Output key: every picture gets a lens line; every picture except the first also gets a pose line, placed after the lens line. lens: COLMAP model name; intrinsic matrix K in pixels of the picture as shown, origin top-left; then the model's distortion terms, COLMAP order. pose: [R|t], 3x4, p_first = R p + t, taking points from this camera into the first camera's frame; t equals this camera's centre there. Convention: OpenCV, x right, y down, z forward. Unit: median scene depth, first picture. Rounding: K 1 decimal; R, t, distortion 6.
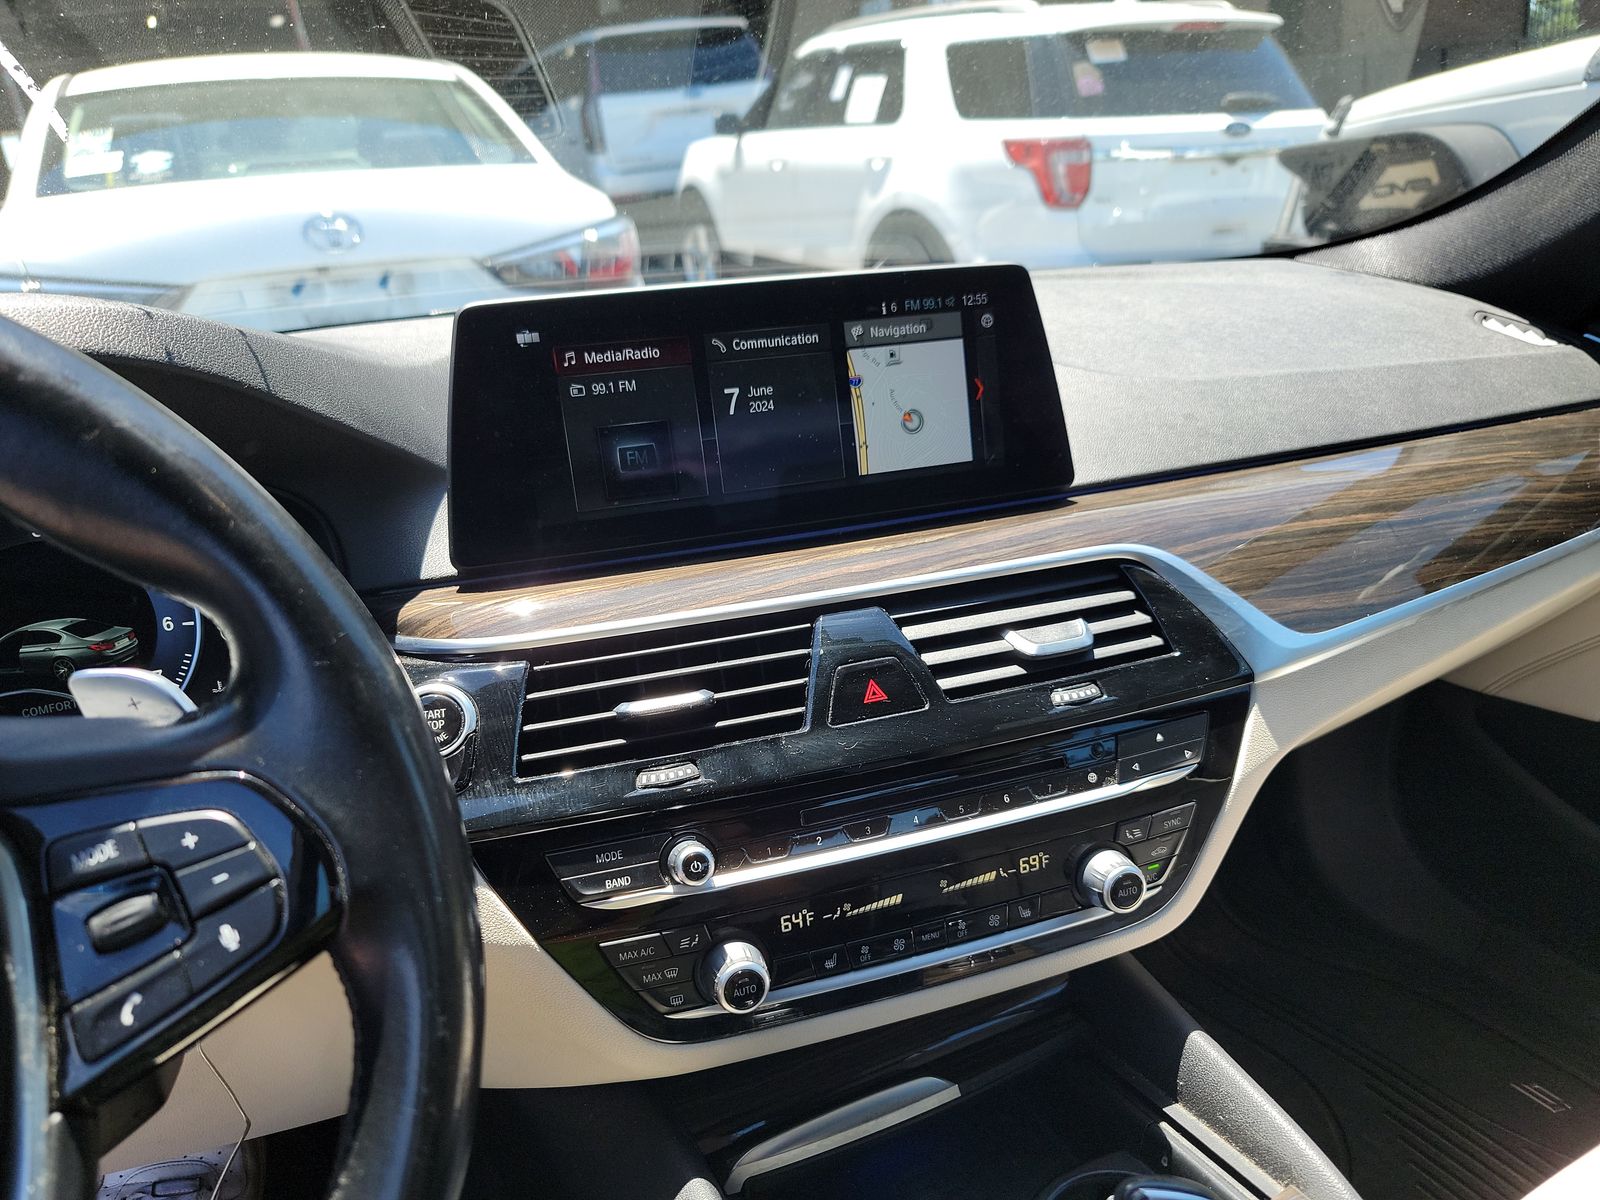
lens RADIAL K [[1139.8, 0, 800.0], [0, 1139.8, 600.0], [0, 0, 1]] dist [0.068778, -0.061390]
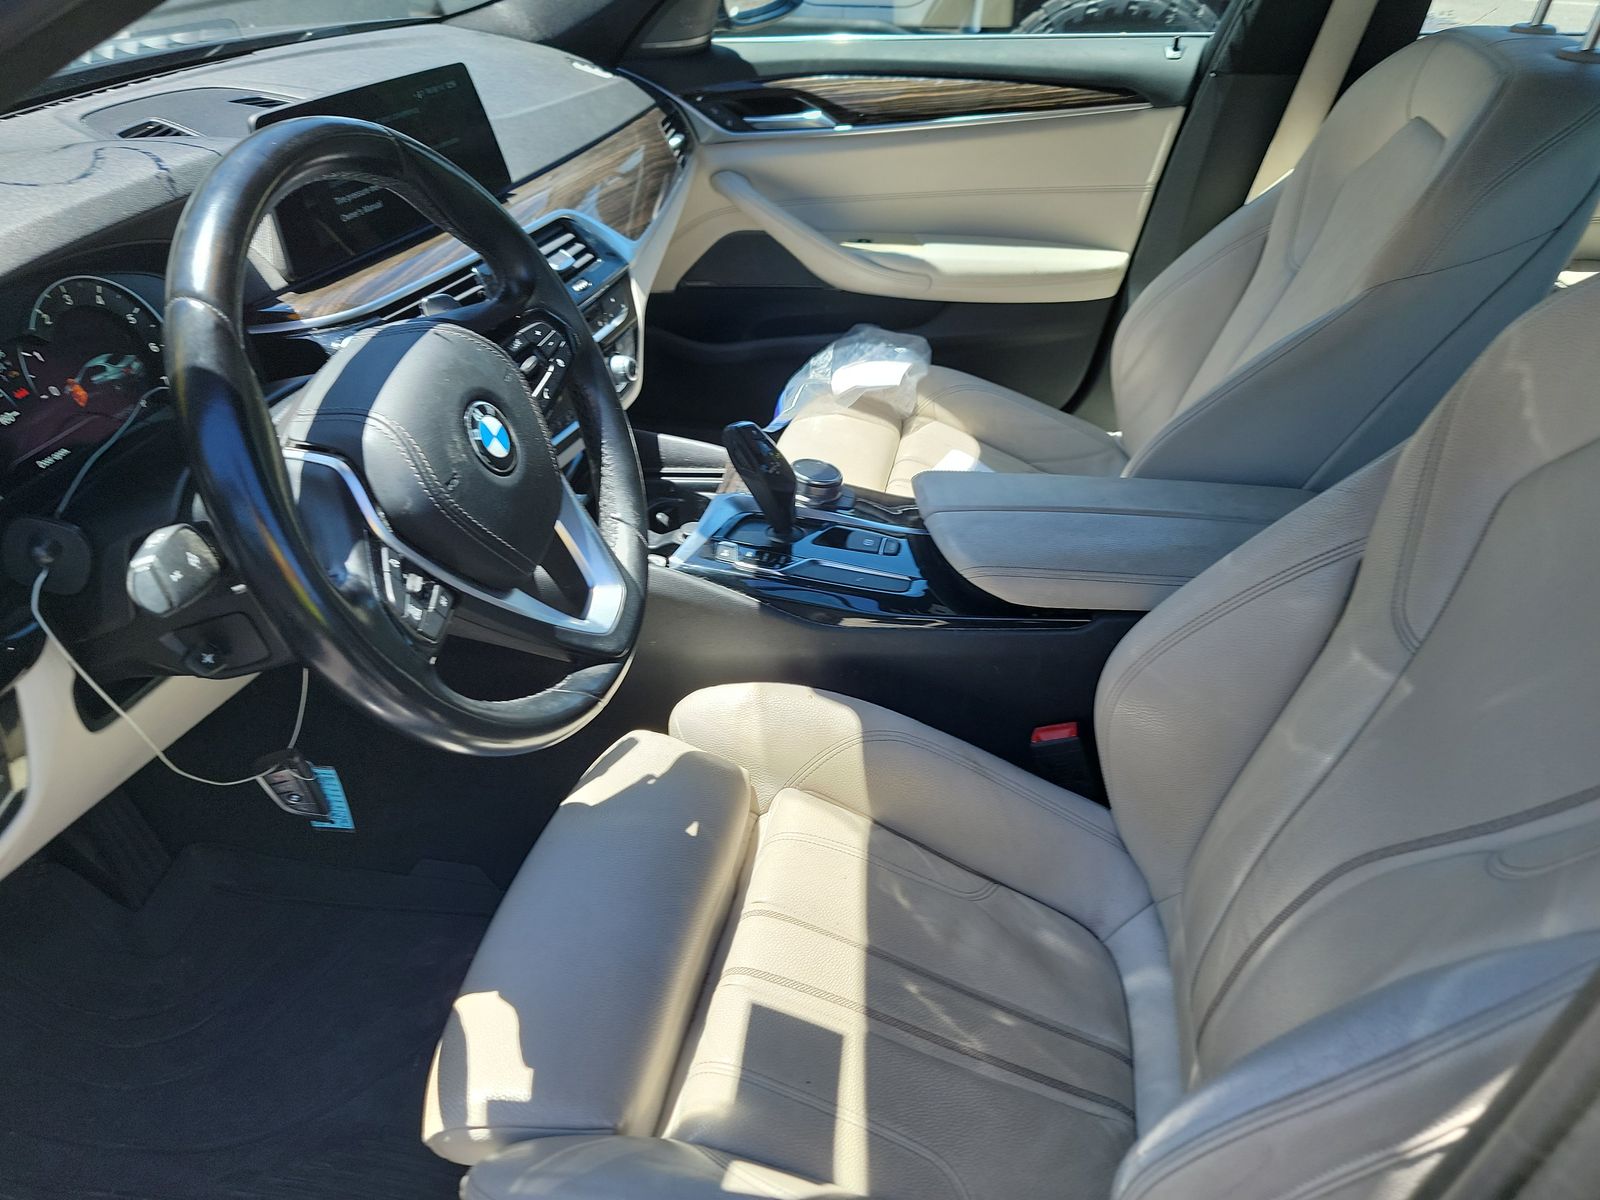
lens RADIAL K [[1139.8, 0, 800.0], [0, 1139.8, 600.0], [0, 0, 1]] dist [0.068778, -0.061390]
pose [[0.602132, -0.392843, 0.695062, -1.166454], [0.231941, 0.919097, 0.318536, 0.035609], [-0.763964, -0.030588, 0.644534, -0.625603]]
